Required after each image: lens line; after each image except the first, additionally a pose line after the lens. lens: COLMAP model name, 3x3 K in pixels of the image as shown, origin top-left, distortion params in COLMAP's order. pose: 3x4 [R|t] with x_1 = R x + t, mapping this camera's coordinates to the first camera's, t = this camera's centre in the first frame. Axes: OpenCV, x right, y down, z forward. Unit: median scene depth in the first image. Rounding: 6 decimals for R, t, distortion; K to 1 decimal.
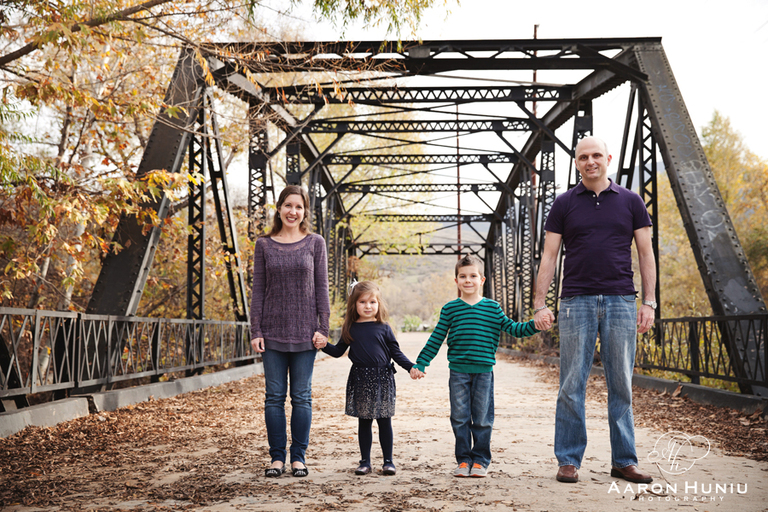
lens RADIAL K [[992.5, 0, 384.0], [0, 992.5, 256.0], [0, 0, 1]] dist [0.072602, 0.029190]
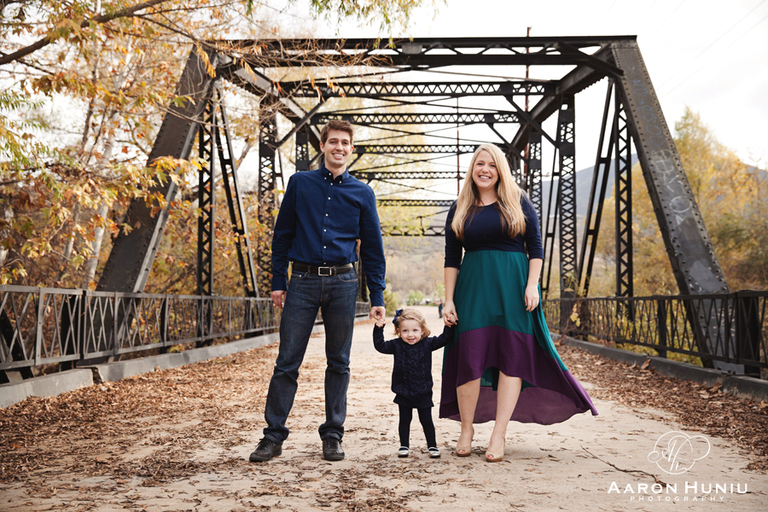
lens RADIAL K [[893.0, 0, 384.0], [0, 893.0, 256.0], [0, 0, 1]] dist [0.034801, 0.012121]
pose [[0.999943, 0.004269, -0.009748, 0.015008], [-0.004058, 0.999760, 0.021514, -0.000881], [0.009838, -0.021473, 0.999721, 0.025350]]
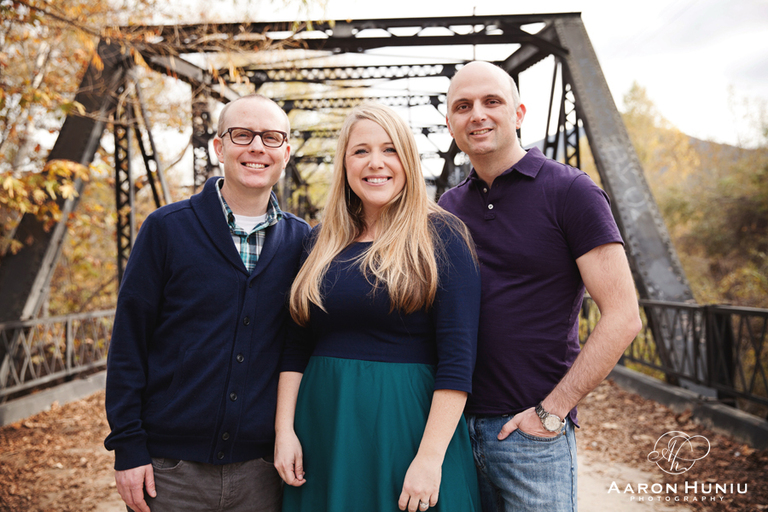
lens RADIAL K [[857.2, 0, 384.0], [0, 857.2, 256.0], [0, 0, 1]] dist [0.018028, 0.009949]
pose [[0.998930, -0.030457, 0.034805, 0.039149], [0.028611, 0.998218, 0.052374, -0.023233], [-0.036338, -0.051322, 0.998021, 0.127667]]
